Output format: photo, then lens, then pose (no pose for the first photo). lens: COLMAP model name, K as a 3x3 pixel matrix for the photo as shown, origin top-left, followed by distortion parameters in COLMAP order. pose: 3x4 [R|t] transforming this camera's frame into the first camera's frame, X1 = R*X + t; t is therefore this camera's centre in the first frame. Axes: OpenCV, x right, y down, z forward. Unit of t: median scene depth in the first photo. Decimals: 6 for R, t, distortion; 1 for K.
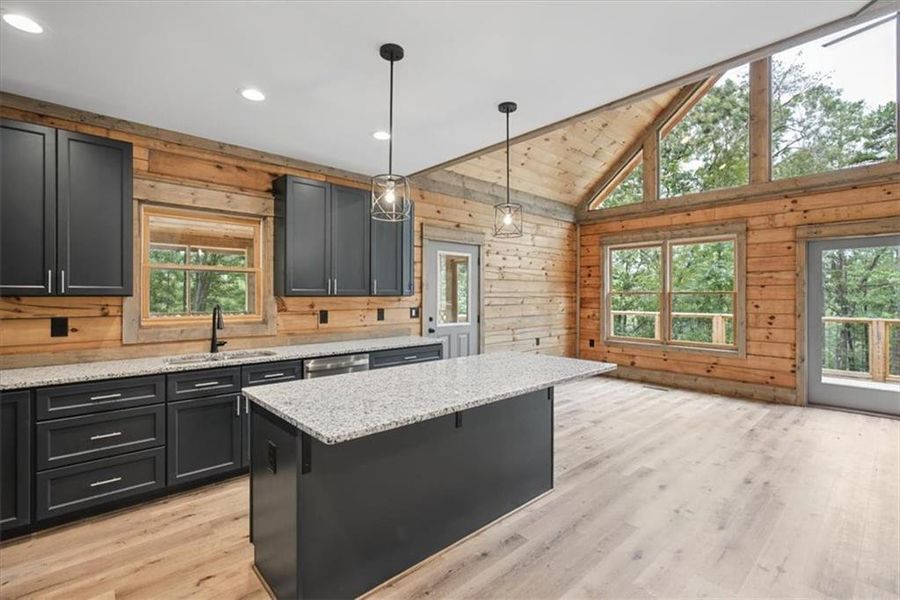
lens RADIAL K [[407.1, 0, 451.2], [0, 407.1, 296.1], [0, 0, 1]] dist [-0.007022, 0.002883]
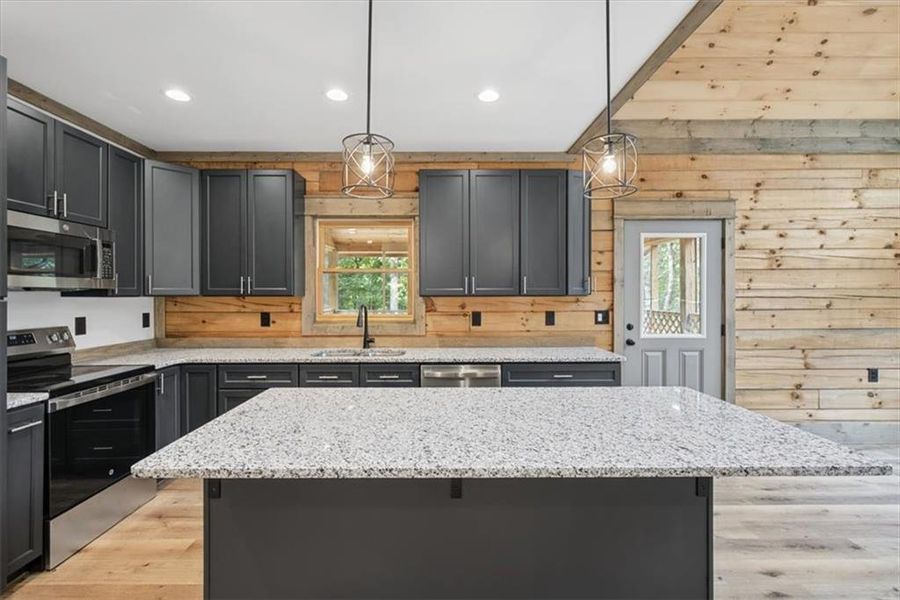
lens RADIAL K [[407.1, 0, 448.7], [0, 407.1, 294.6], [0, 0, 1]] dist [-0.007022, 0.002883]
pose [[0.738182, -0.002161, -0.674598, 0.259390], [0.001078, 0.999997, -0.002023, -0.000945], [0.674600, 0.000766, 0.738183, 0.294194]]
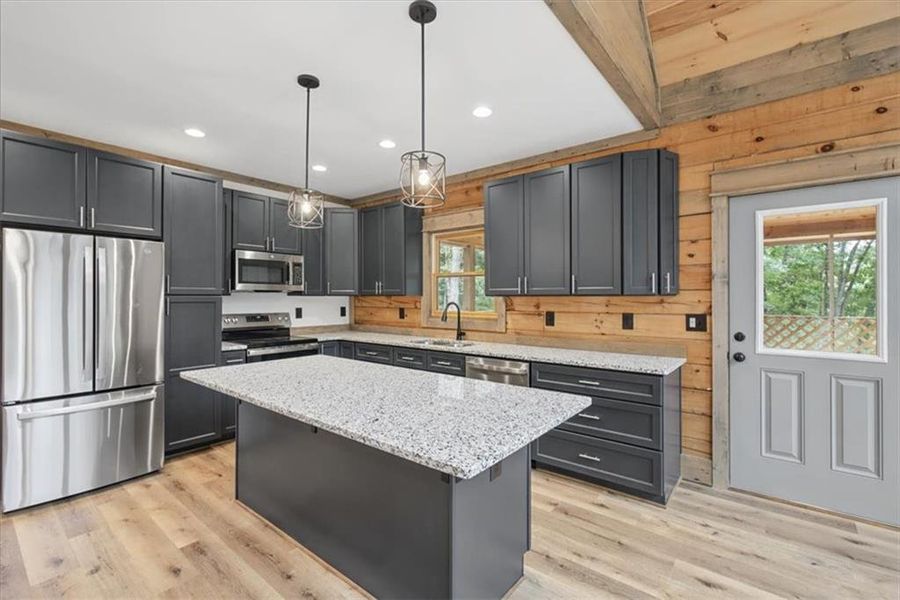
lens RADIAL K [[407.1, 0, 449.0], [0, 407.1, 292.7], [0, 0, 1]] dist [-0.007022, 0.002883]
pose [[0.137772, -0.011609, -0.990396, 0.564628], [-0.003413, 0.999920, -0.012195, 0.005048], [0.990458, 0.005061, 0.137721, 0.666556]]
